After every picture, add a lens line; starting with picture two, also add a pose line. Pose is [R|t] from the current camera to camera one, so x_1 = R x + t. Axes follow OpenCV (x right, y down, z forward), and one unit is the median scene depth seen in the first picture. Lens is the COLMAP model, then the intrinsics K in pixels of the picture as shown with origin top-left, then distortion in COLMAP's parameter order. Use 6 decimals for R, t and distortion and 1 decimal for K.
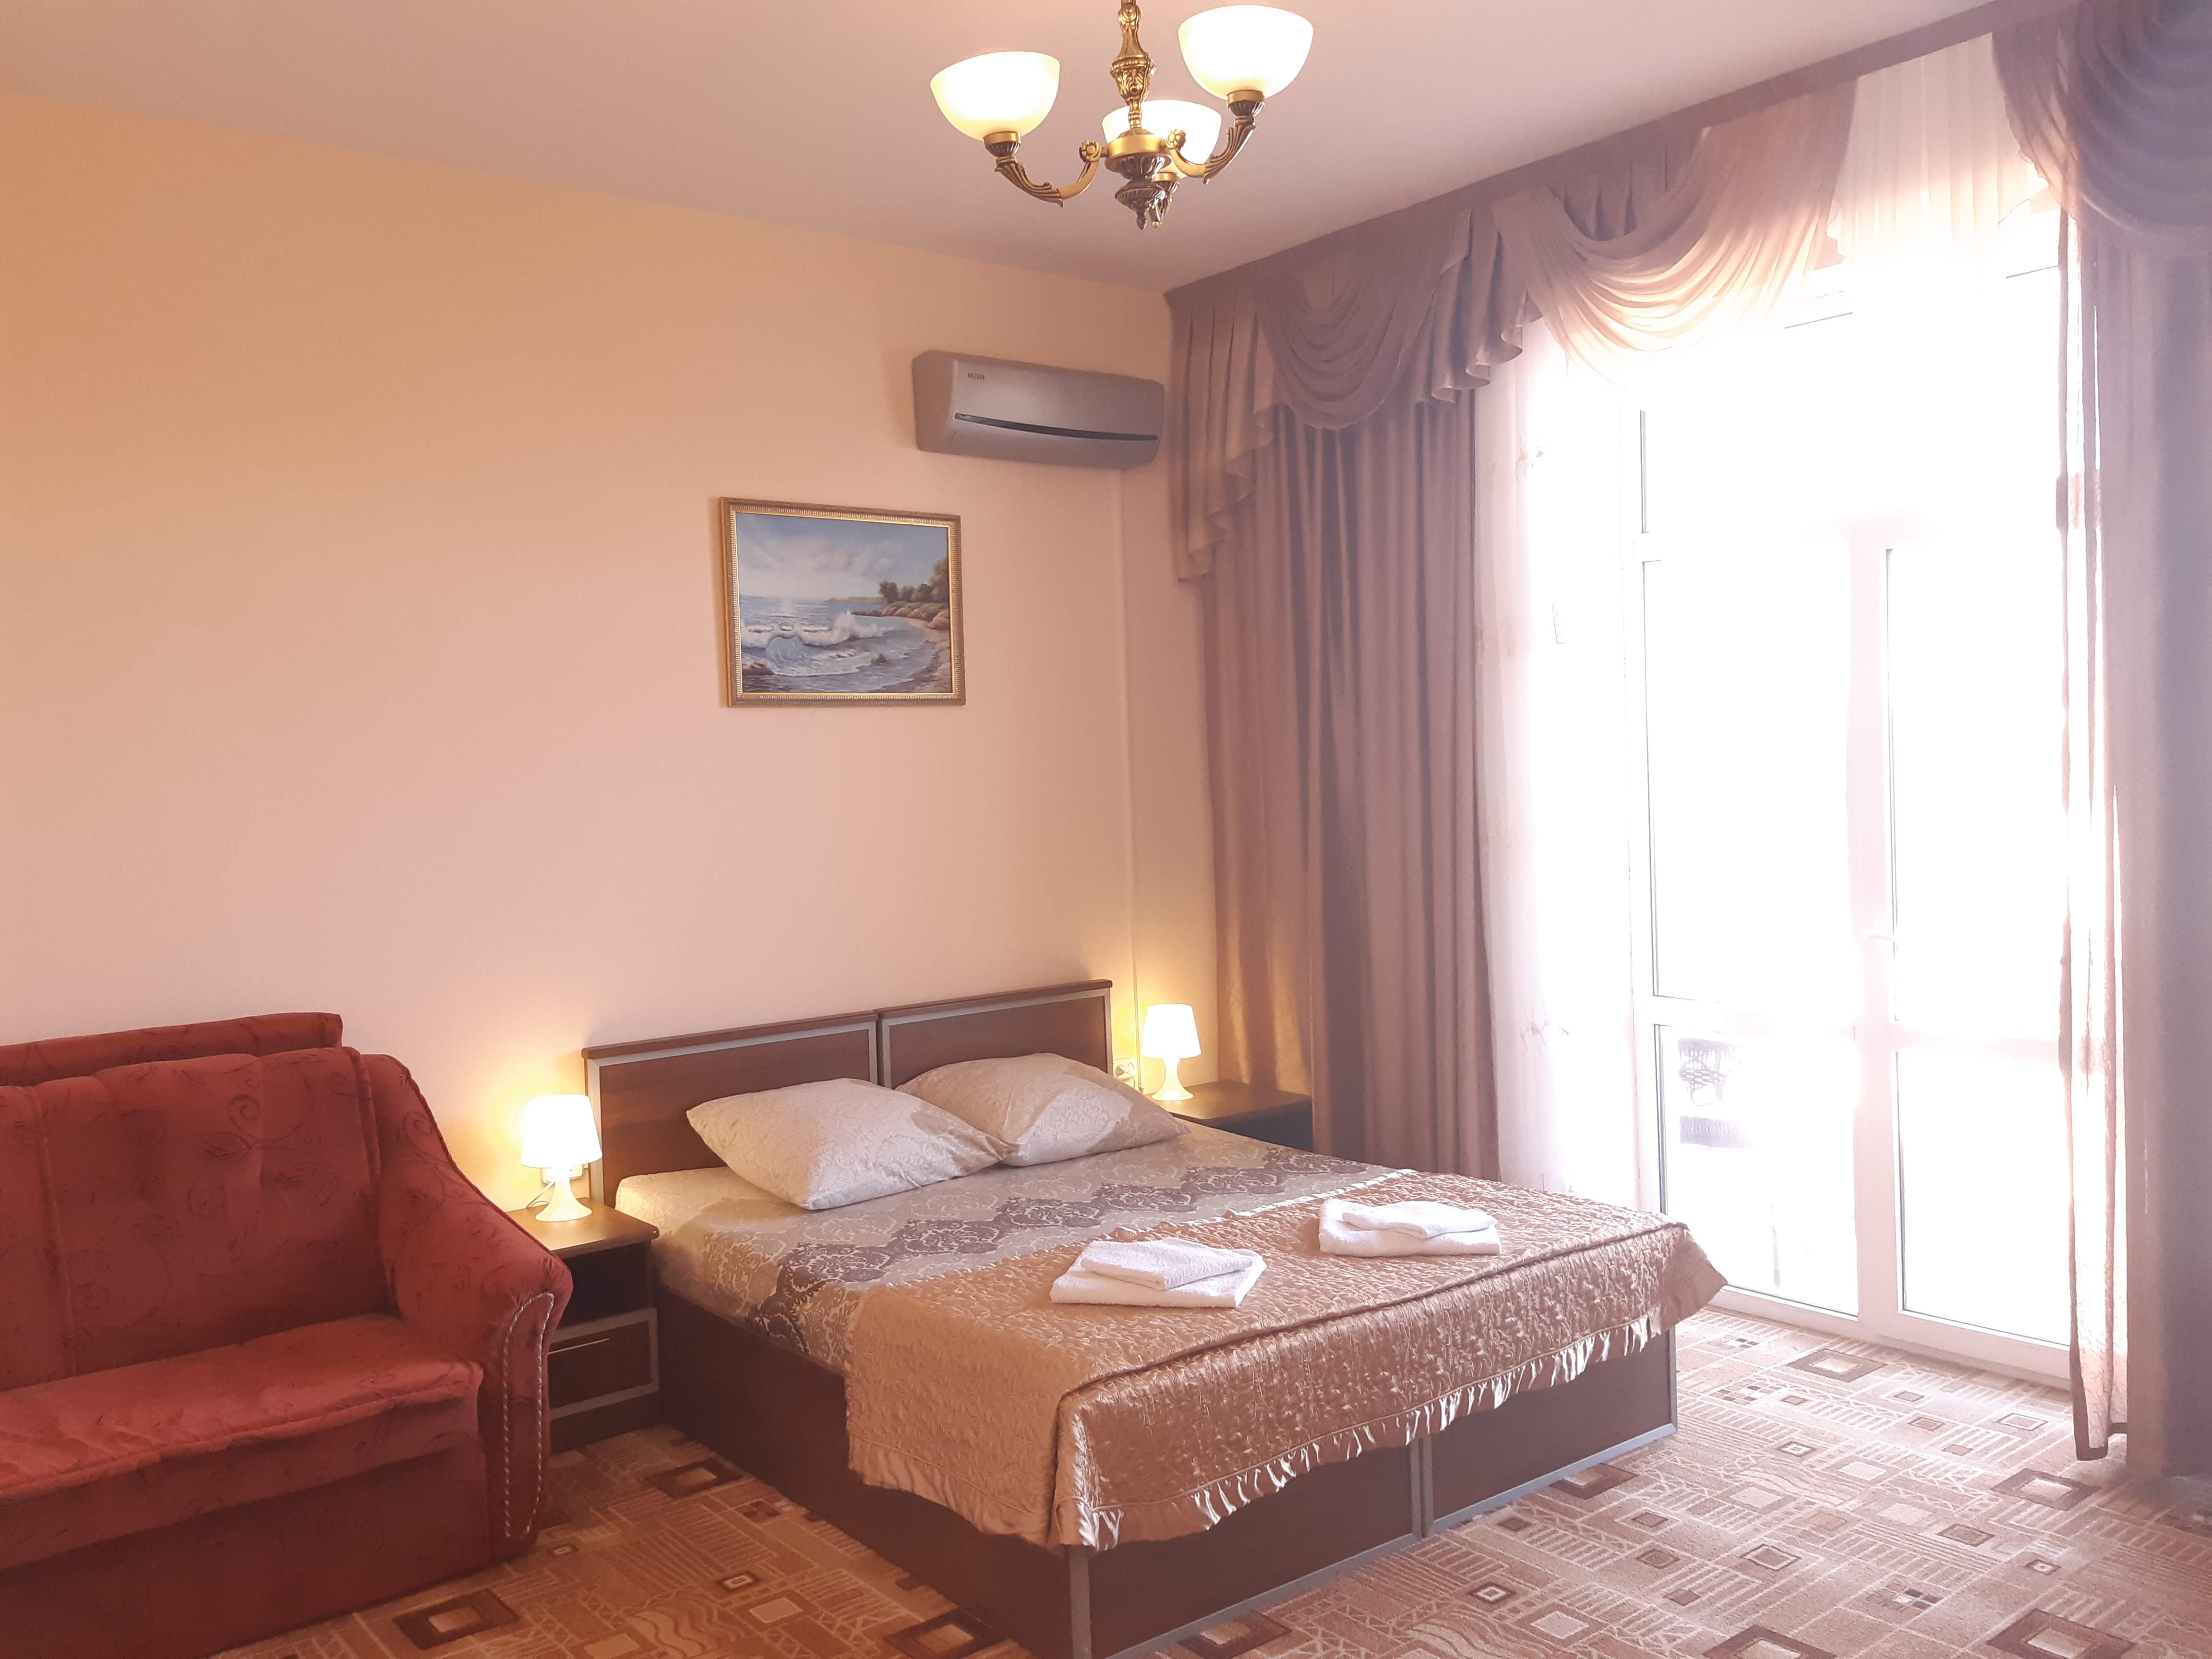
lens RADIAL K [[1768.4, 0, 1106.0], [0, 1768.4, 829.5], [0, 0, 1]] dist [0.001576, 0.000455]
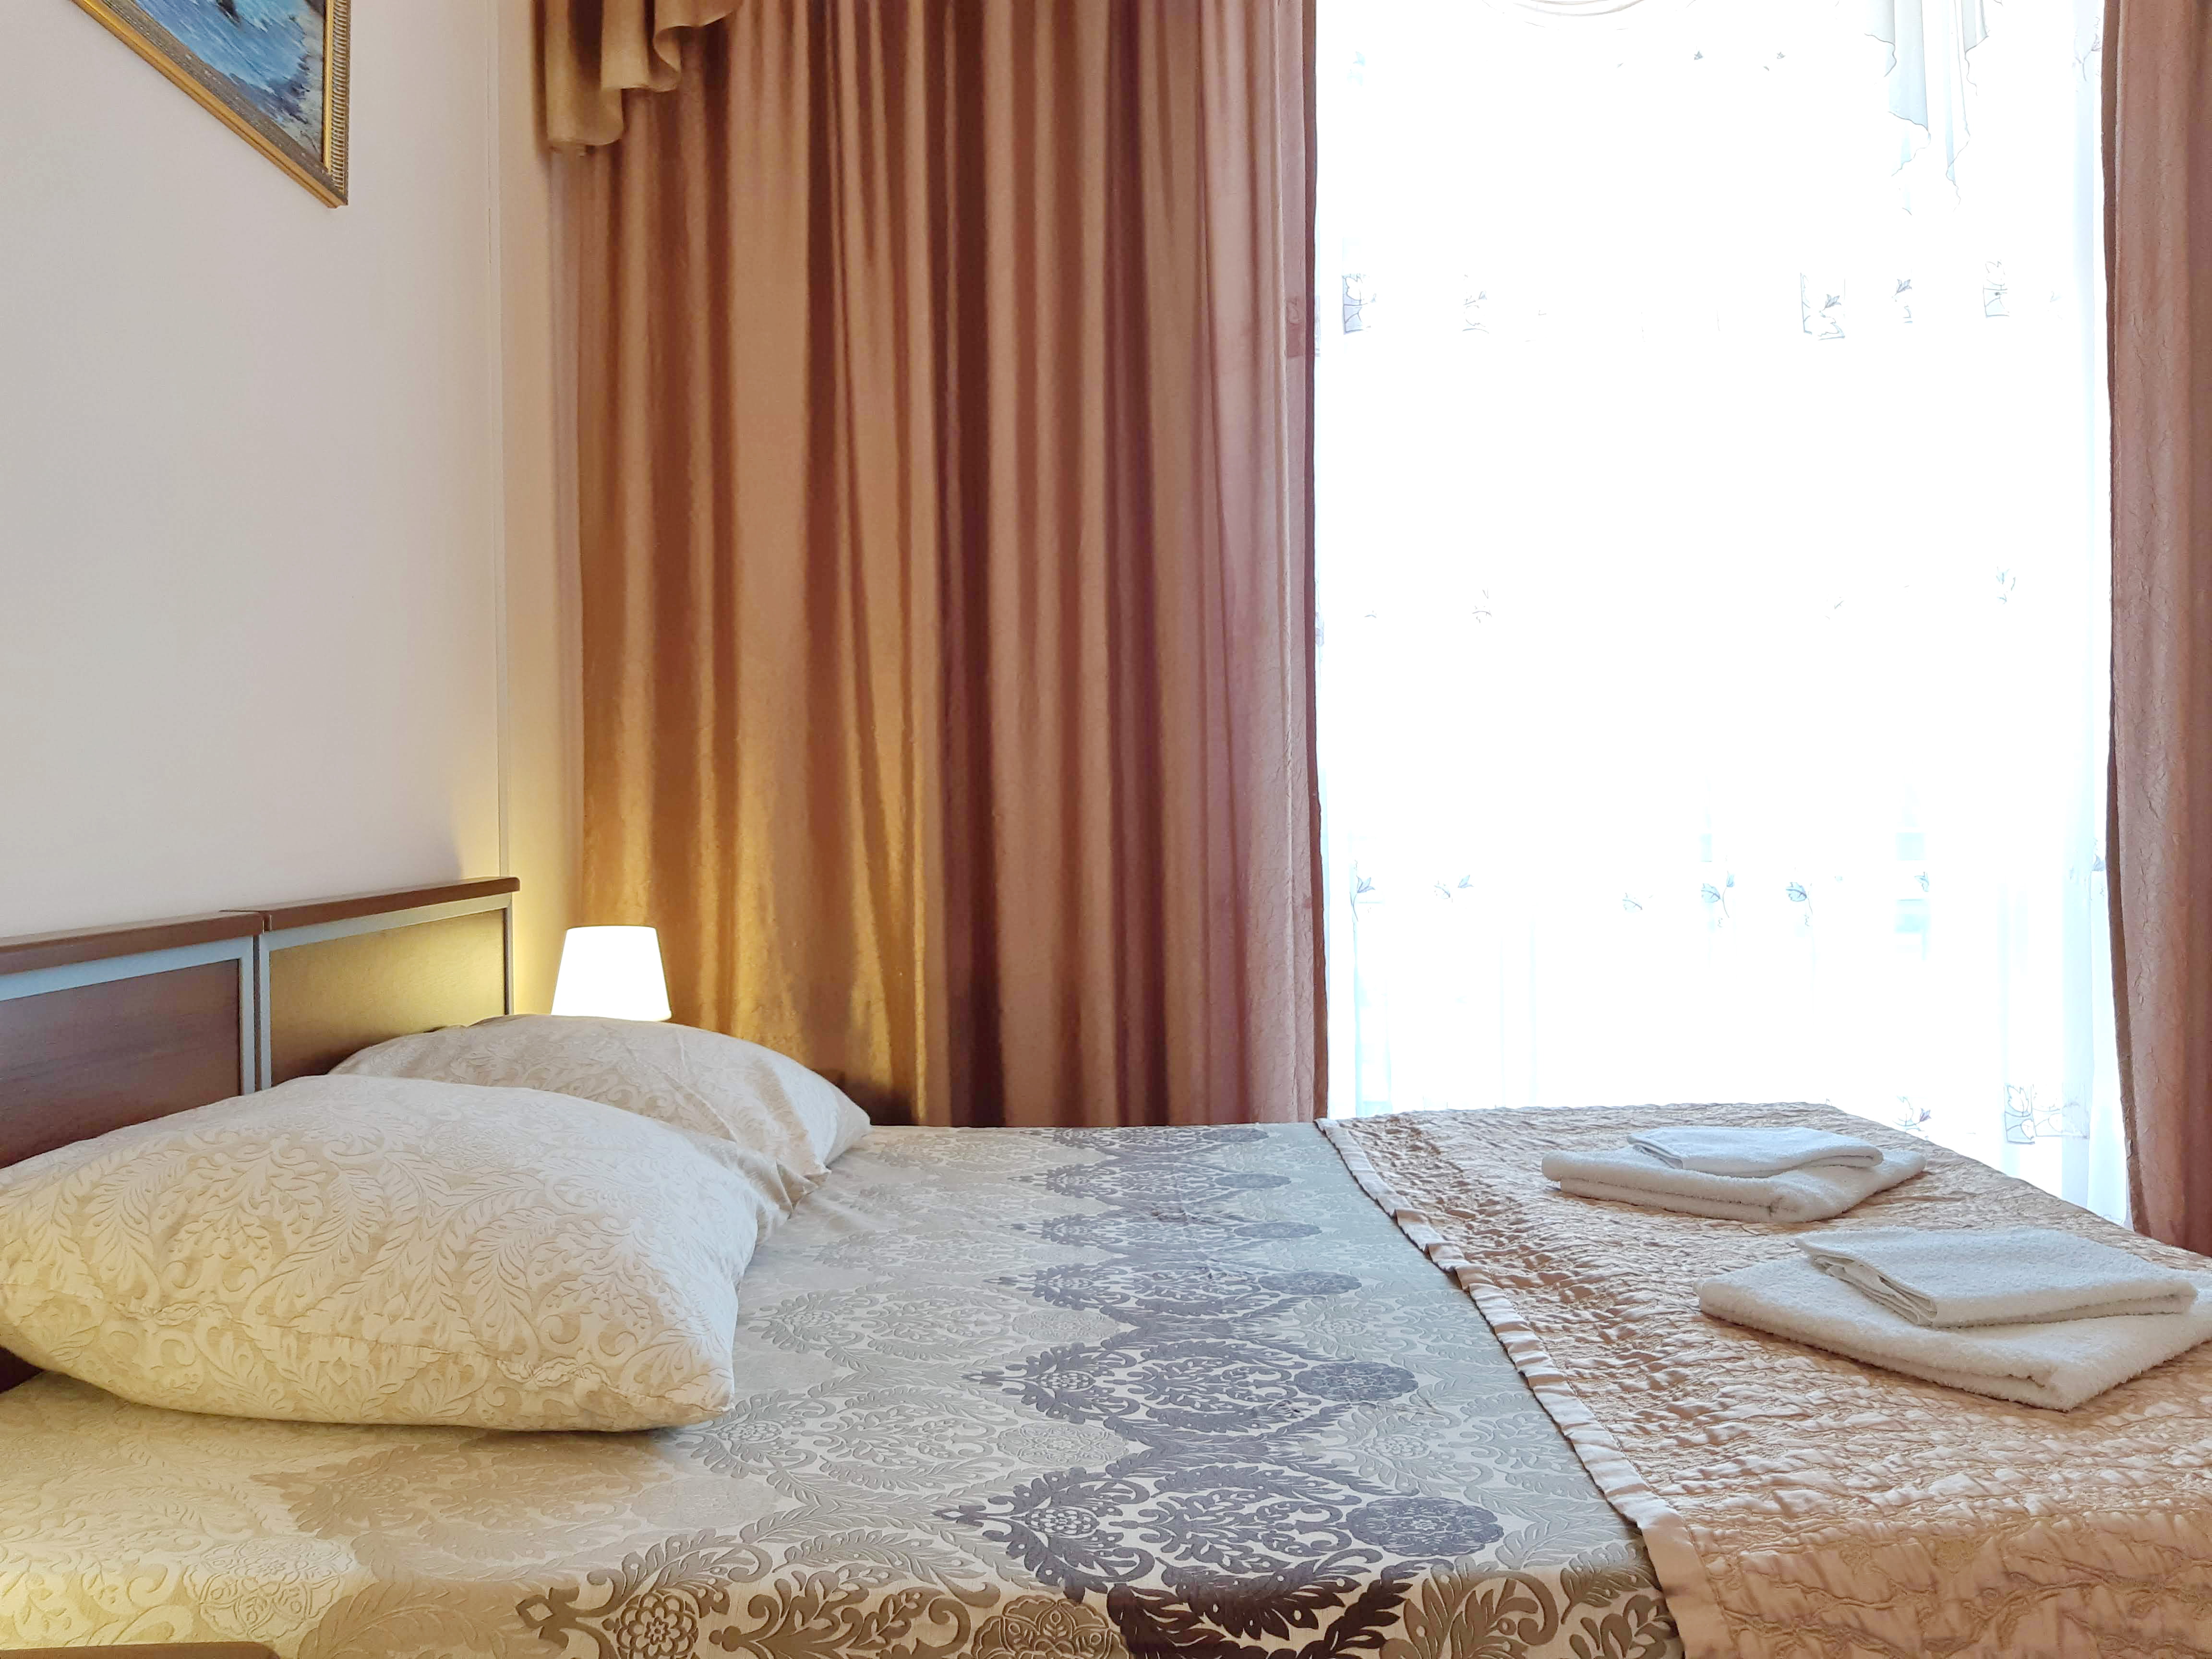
lens RADIAL K [[1768.4, 0, 1106.0], [0, 1768.4, 829.5], [0, 0, 1]] dist [0.001576, 0.000455]
pose [[0.607507, 0.016002, 0.794153, -0.401973], [0.017310, 0.999293, -0.033376, 0.127369], [-0.794126, 0.034023, 0.606800, 0.792815]]
